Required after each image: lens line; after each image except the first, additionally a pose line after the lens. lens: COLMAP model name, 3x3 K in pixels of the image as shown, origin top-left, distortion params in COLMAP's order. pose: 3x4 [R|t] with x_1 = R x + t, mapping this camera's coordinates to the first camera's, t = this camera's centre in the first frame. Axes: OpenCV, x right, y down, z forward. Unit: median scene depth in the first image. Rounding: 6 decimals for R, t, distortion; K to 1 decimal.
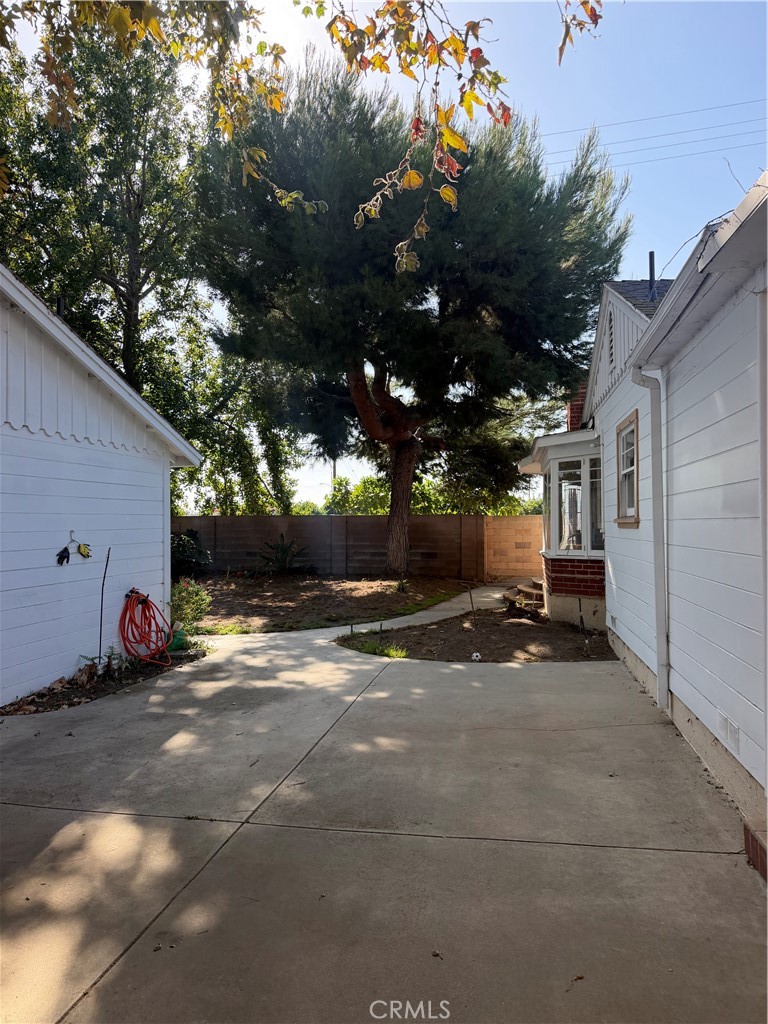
lens RADIAL K [[720.0, 0, 383.6], [0, 720.0, 514.9], [0, 0, 1]] dist [0.000144, 0.000009]
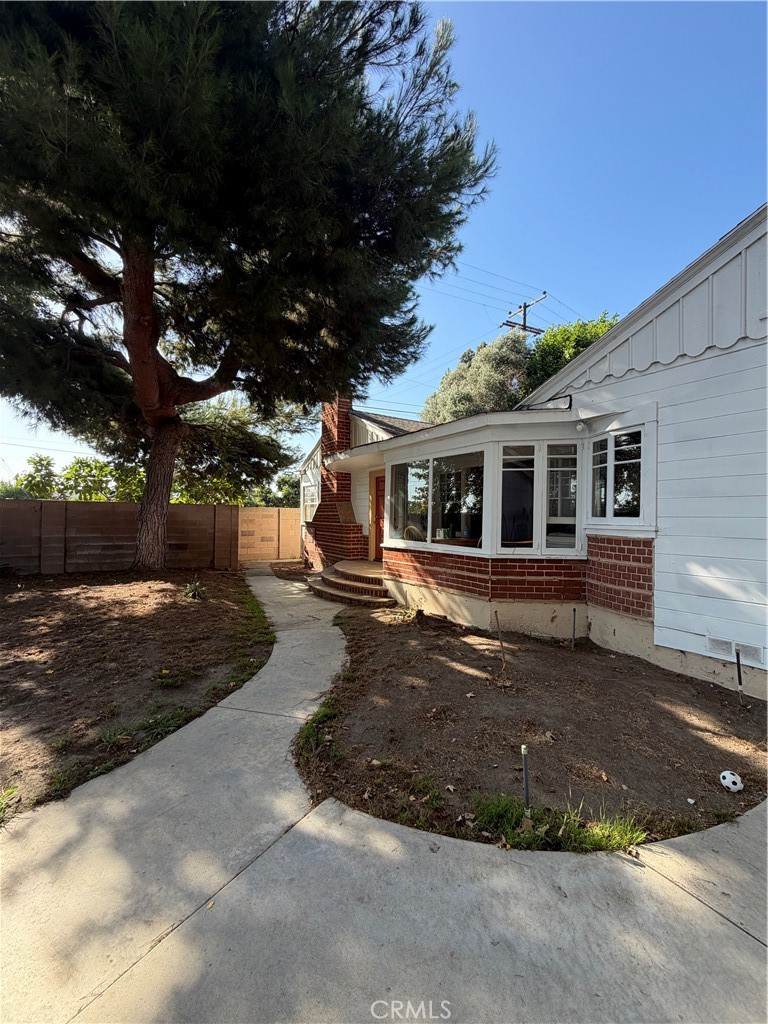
lens RADIAL K [[409.8, 0, 384.7], [0, 409.8, 511.7], [0, 0, 1]] dist [0.000185, 0.000037]
pose [[0.721116, 0.023227, 0.692425, -0.114285], [-0.025771, 0.999645, -0.006693, 0.006909], [-0.692335, -0.013018, 0.721459, 0.428945]]
